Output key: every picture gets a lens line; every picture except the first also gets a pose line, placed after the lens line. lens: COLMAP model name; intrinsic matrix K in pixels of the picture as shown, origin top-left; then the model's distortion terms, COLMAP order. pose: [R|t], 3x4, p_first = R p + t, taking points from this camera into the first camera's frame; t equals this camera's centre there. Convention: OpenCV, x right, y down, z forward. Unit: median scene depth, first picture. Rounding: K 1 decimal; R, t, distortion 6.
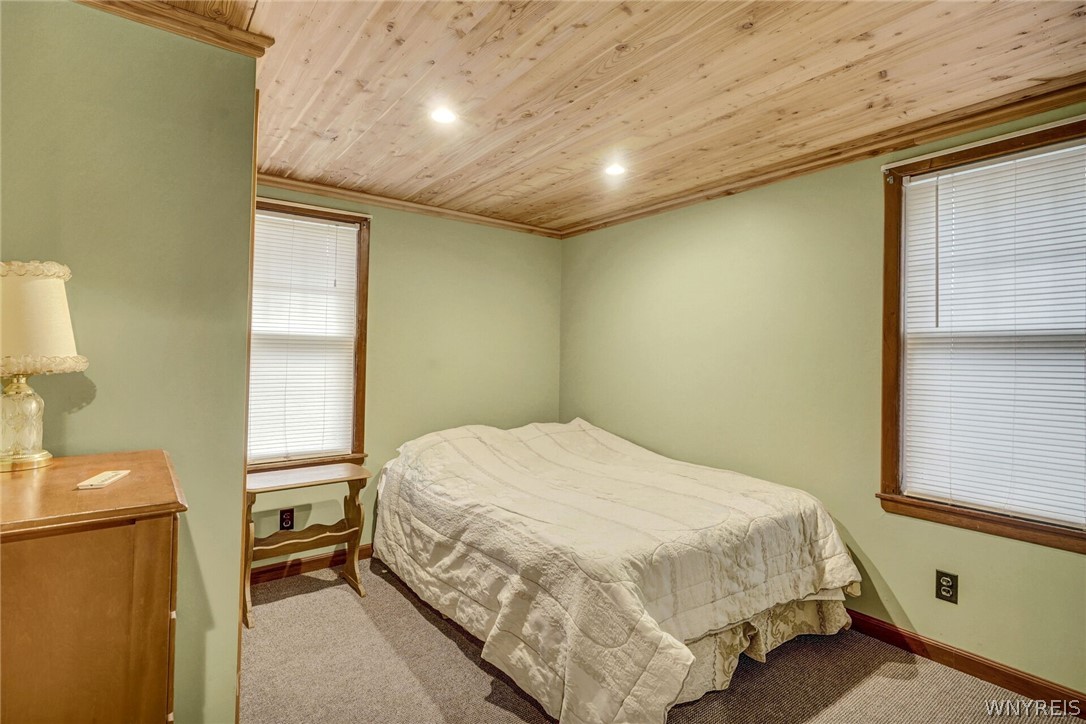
lens RADIAL K [[507.5, 0, 540.8], [0, 507.5, 350.2], [0, 0, 1]] dist [0.000468, 0.000328]
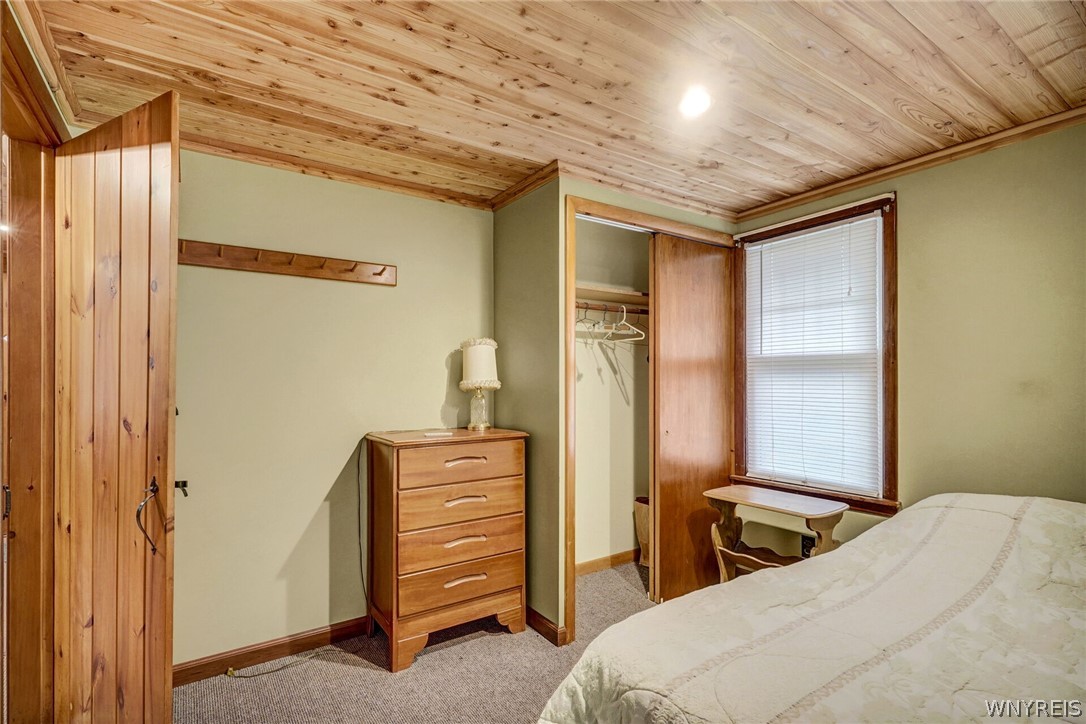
lens RADIAL K [[513.0, 0, 537.7], [0, 513.0, 368.3], [0, 0, 1]] dist [0.001921, 0.001825]
pose [[-0.025315, -0.033296, -0.999125, 0.465213], [0.018706, 0.999254, -0.033775, 0.017185], [0.999504, -0.019545, -0.024674, 0.491271]]
